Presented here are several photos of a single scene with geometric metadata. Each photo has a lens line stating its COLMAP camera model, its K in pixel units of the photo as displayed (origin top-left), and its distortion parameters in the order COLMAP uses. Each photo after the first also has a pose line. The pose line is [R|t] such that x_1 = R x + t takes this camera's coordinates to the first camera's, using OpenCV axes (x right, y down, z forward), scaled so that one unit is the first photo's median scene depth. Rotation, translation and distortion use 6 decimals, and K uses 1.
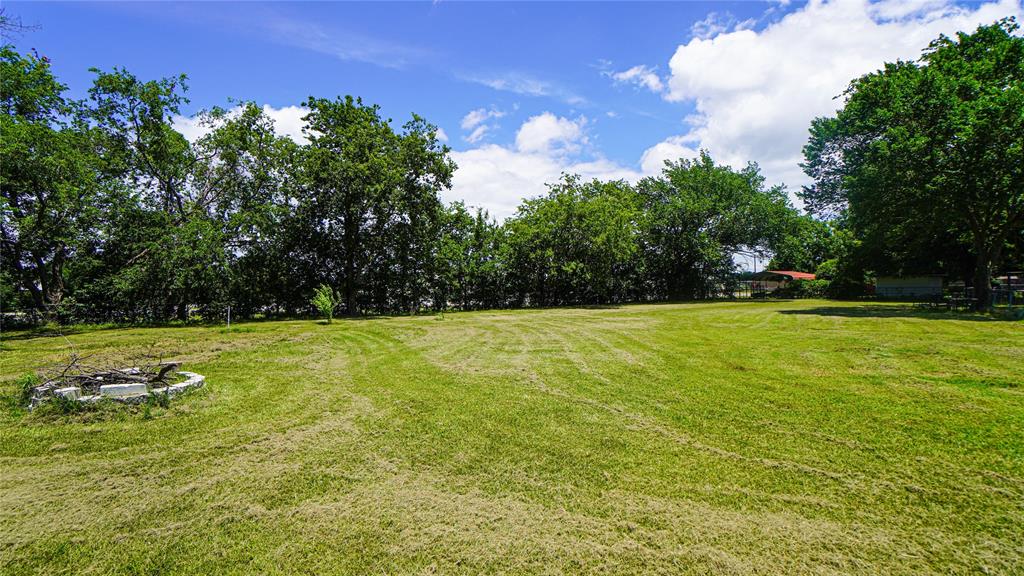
lens RADIAL K [[451.3, 0, 505.7], [0, 451.3, 284.7], [0, 0, 1]] dist [-0.062599, 0.022666]
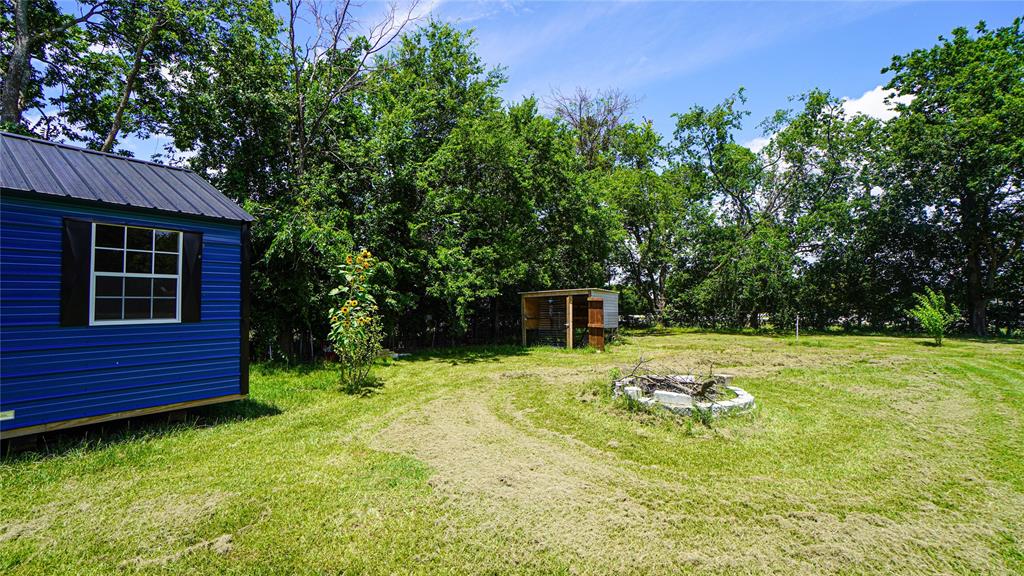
lens RADIAL K [[451.3, 0, 505.7], [0, 451.3, 284.7], [0, 0, 1]] dist [-0.062599, 0.022666]
pose [[0.399120, -0.026699, -0.916510, -0.021275], [0.008324, 0.999640, -0.025496, 0.000782], [0.916861, 0.002547, 0.399199, 0.060109]]
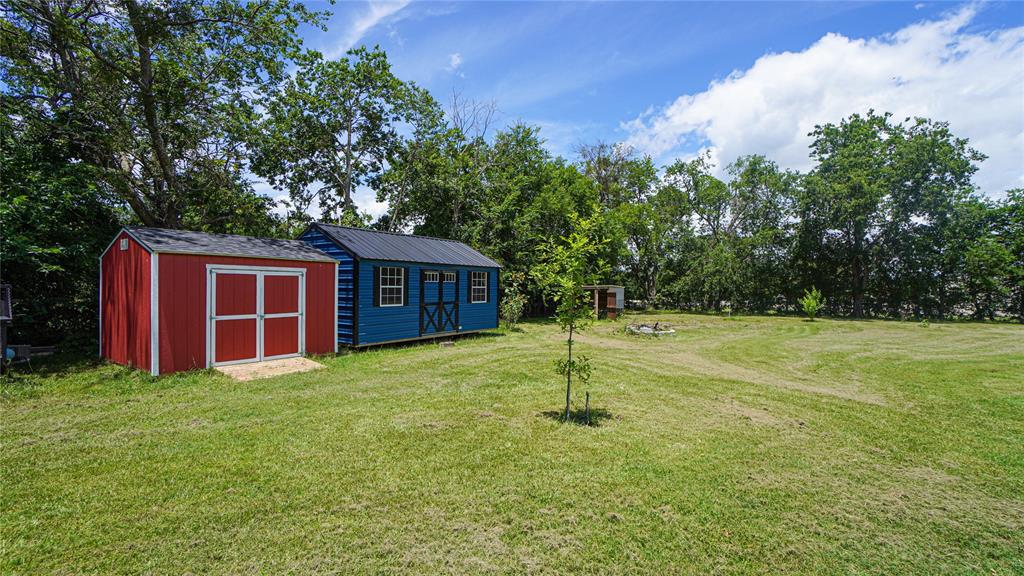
lens RADIAL K [[480.2, 0, 512.0], [0, 480.2, 288.0], [0, 0, 1]] dist [-0.067761, 0.029419]
pose [[0.426831, 0.021808, -0.904069, 0.429975], [-0.006386, 0.999757, 0.021101, -0.027452], [0.904309, -0.003233, 0.426866, -0.314215]]
